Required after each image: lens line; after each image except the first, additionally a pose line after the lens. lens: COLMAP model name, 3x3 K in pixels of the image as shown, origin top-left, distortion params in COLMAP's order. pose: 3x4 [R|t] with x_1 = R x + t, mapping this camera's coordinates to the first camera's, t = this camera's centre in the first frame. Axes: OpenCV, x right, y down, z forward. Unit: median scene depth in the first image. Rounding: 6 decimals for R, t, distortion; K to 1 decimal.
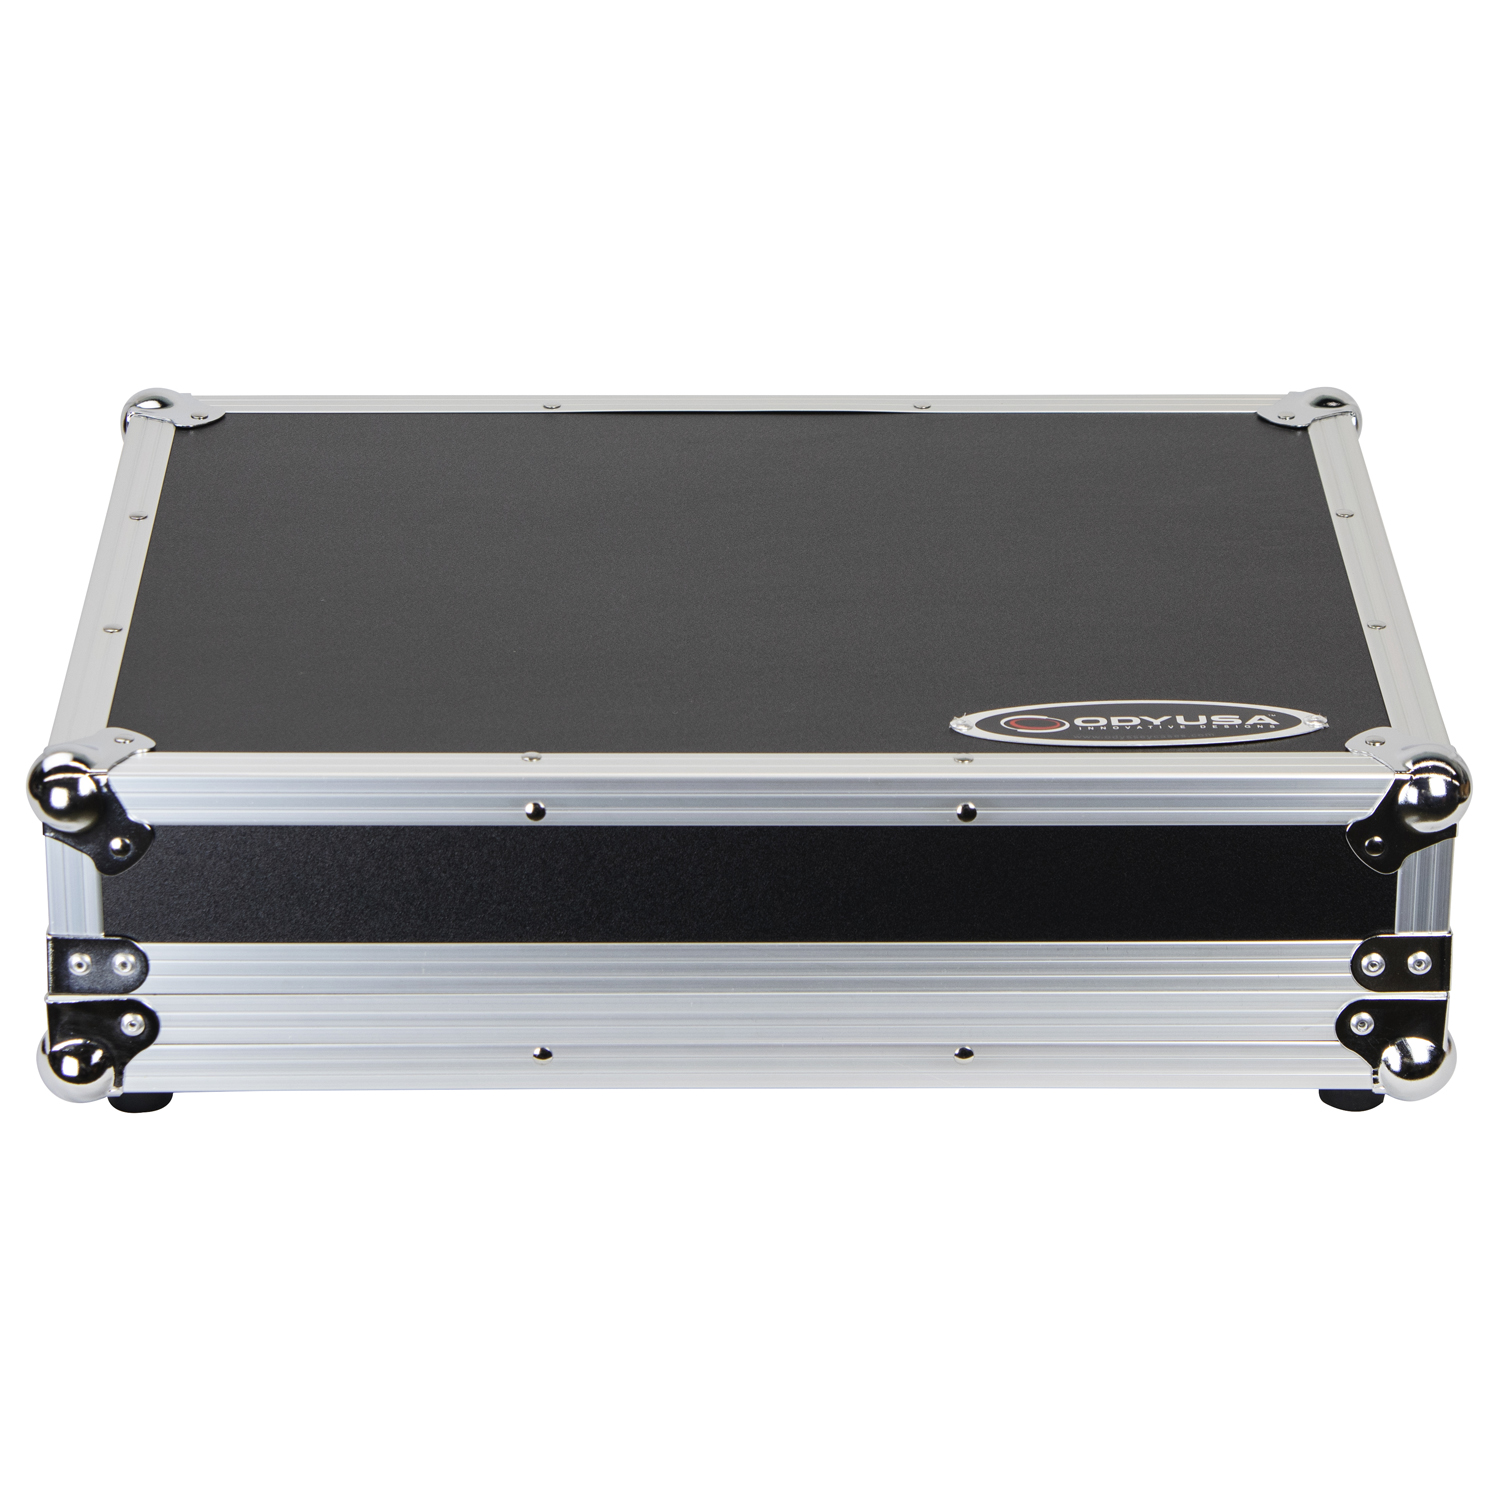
lens RADIAL K [[5374.4, 0, 750.0], [0, 5374.4, 750.0], [0, 0, 1]] dist [0.012621, 1.697237]
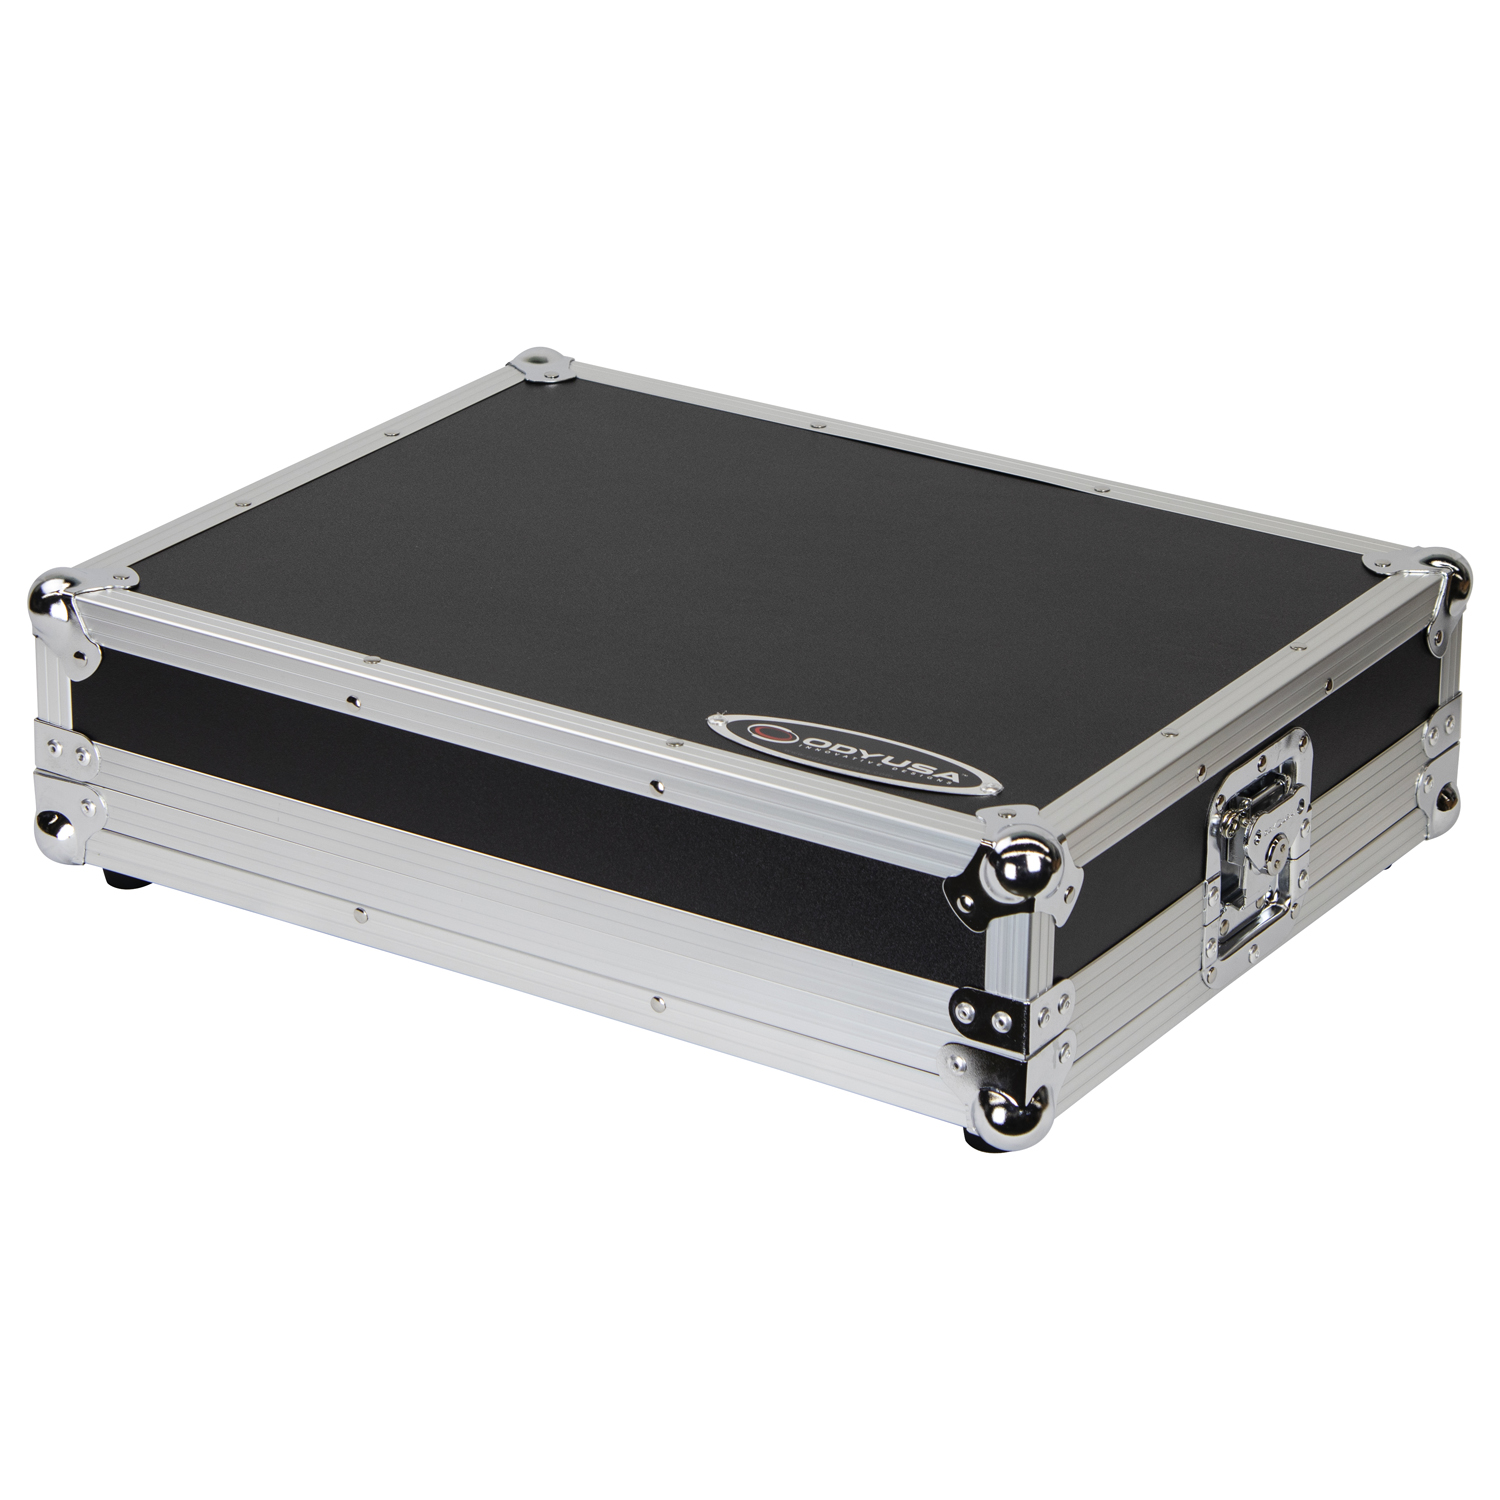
lens RADIAL K [[5374.4, 0, 750.0], [0, 5374.4, 750.0], [0, 0, 1]] dist [0.012621, 1.697237]
pose [[0.832462, 0.222117, -0.507614, 0.621696], [-0.235498, 0.971103, 0.038722, -0.044014], [0.501546, 0.087308, 0.860714, 0.033963]]
